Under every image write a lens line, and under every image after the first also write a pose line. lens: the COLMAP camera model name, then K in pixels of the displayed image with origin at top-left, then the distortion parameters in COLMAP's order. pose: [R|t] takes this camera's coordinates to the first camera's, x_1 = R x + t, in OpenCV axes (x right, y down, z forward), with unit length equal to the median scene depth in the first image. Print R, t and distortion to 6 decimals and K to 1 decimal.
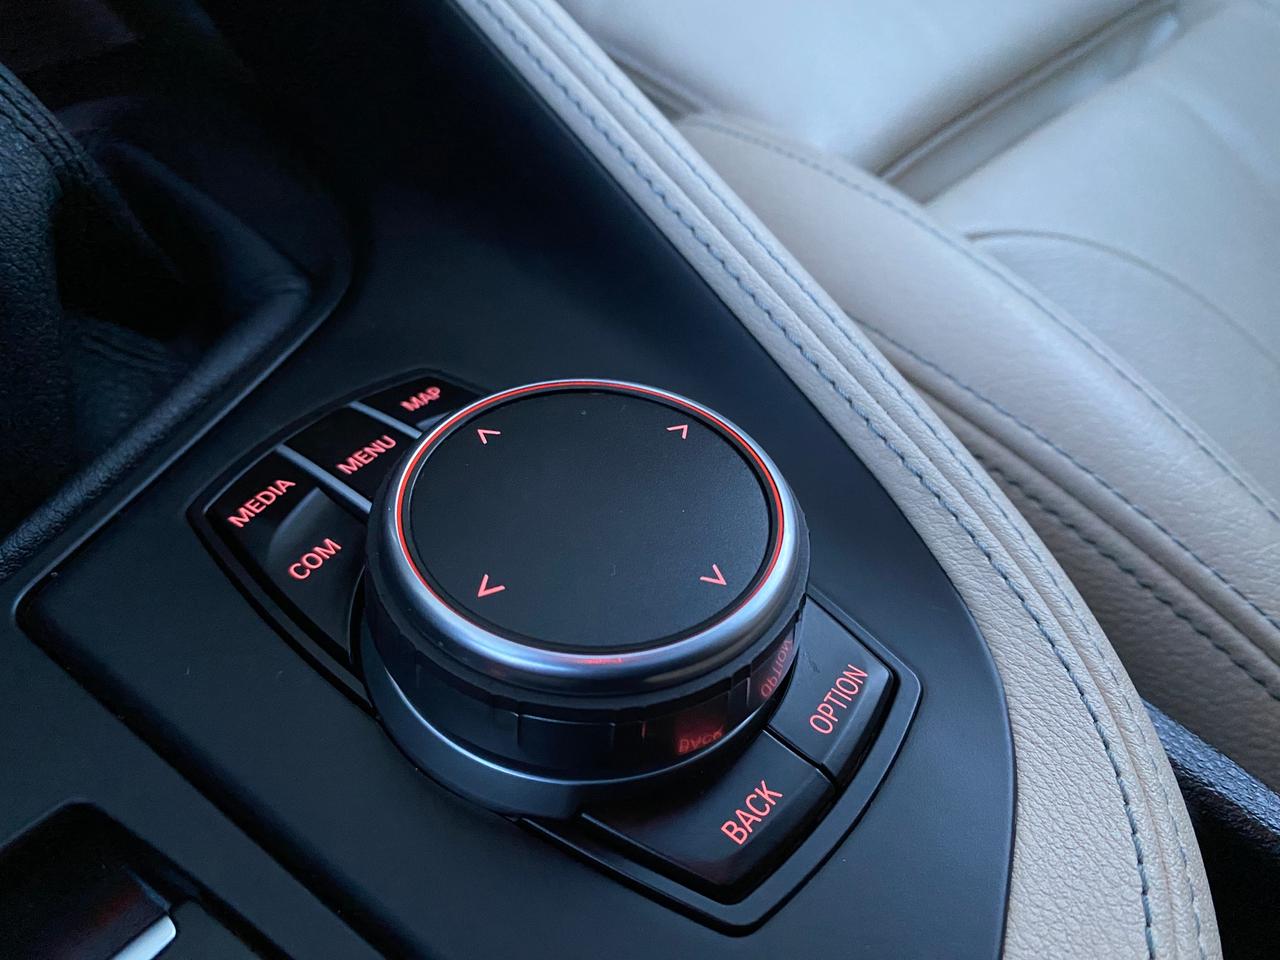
lens RADIAL K [[936.7, 0, 640.0], [0, 936.7, 480.0], [0, 0, 1]] dist [-0.047860, -0.001001]
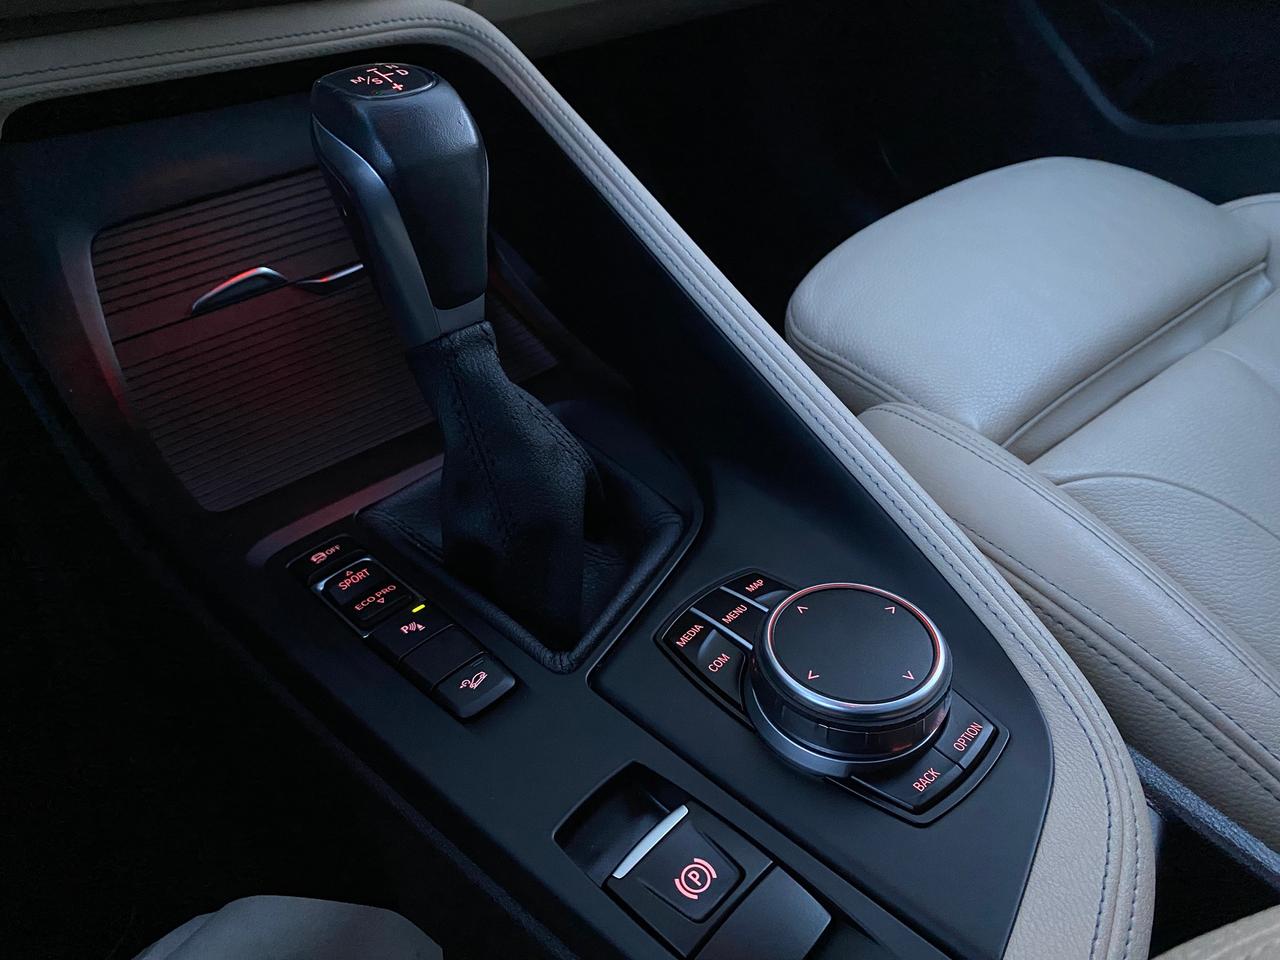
lens RADIAL K [[885.9, 0, 640.0], [0, 885.9, 480.0], [0, 0, 1]] dist [0.007762, -0.066083]
pose [[0.979463, 0.000948, -0.201620, -0.109966], [-0.031180, 0.988671, -0.146824, -0.028555], [0.199197, 0.150095, 0.968397, -1.123304]]
